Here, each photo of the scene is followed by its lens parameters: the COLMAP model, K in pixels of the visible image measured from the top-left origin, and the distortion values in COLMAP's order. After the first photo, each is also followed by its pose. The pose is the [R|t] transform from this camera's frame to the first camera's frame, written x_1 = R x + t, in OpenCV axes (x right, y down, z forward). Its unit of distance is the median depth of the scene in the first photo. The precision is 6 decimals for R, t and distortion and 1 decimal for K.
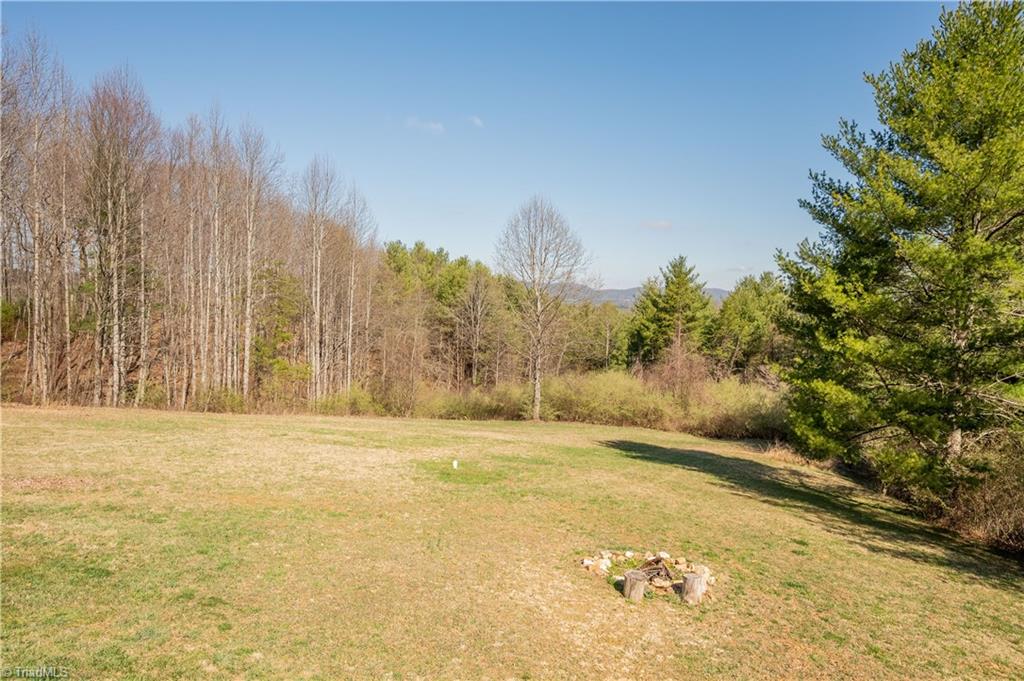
lens RADIAL K [[684.6, 0, 528.4], [0, 684.6, 343.1], [0, 0, 1]] dist [-0.005083, -0.006663]
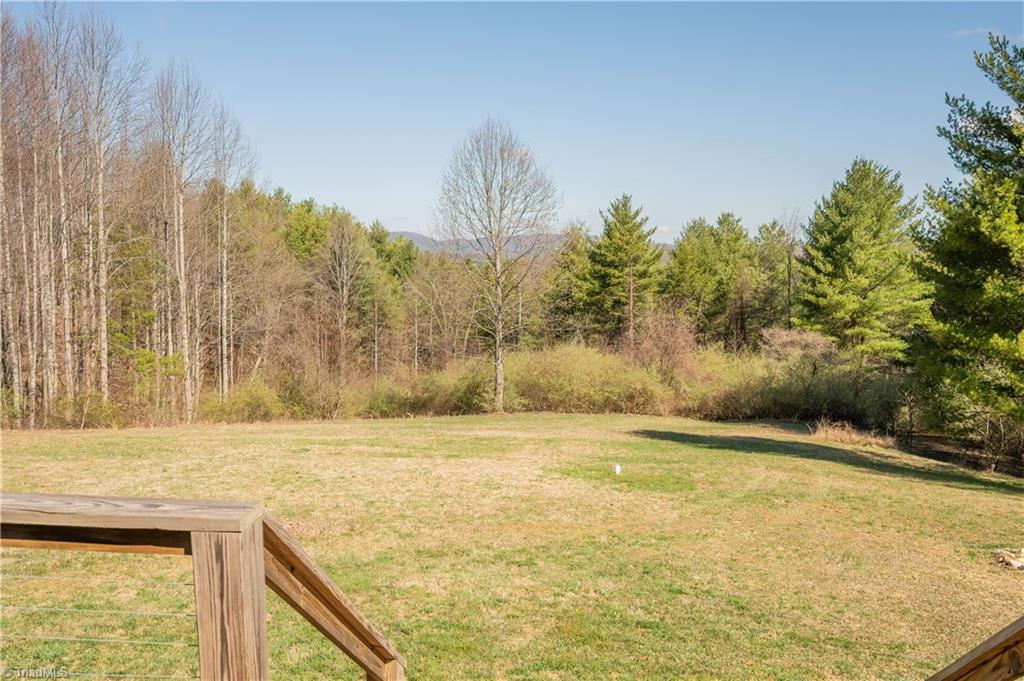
lens RADIAL K [[900.6, 0, 521.2], [0, 900.6, 336.2], [0, 0, 1]] dist [-0.013596, 0.020056]
pose [[0.978934, -0.044621, 0.199243, -0.165474], [0.038956, 0.998720, 0.032266, -0.004843], [-0.200428, -0.023825, 0.979419, 0.005381]]
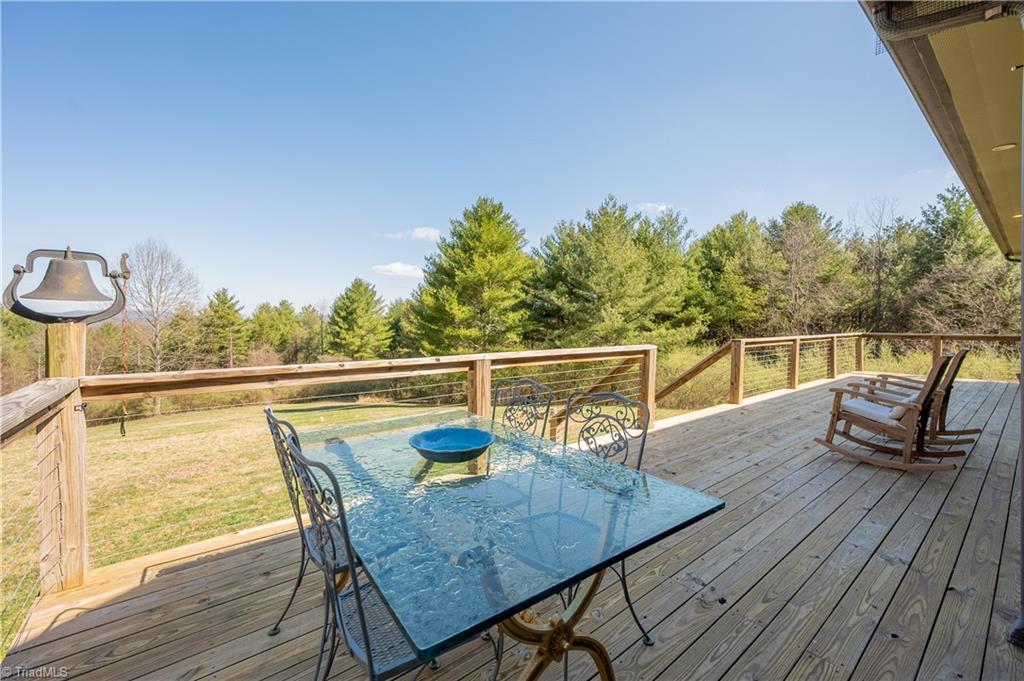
lens RADIAL K [[413.1, 0, 517.7], [0, 413.1, 325.6], [0, 0, 1]] dist [-0.003345, 0.001252]
pose [[0.542329, -0.033338, 0.839504, -0.262516], [0.069910, 0.997538, -0.005549, -0.001462], [-0.837252, 0.061699, 0.543325, 0.026949]]
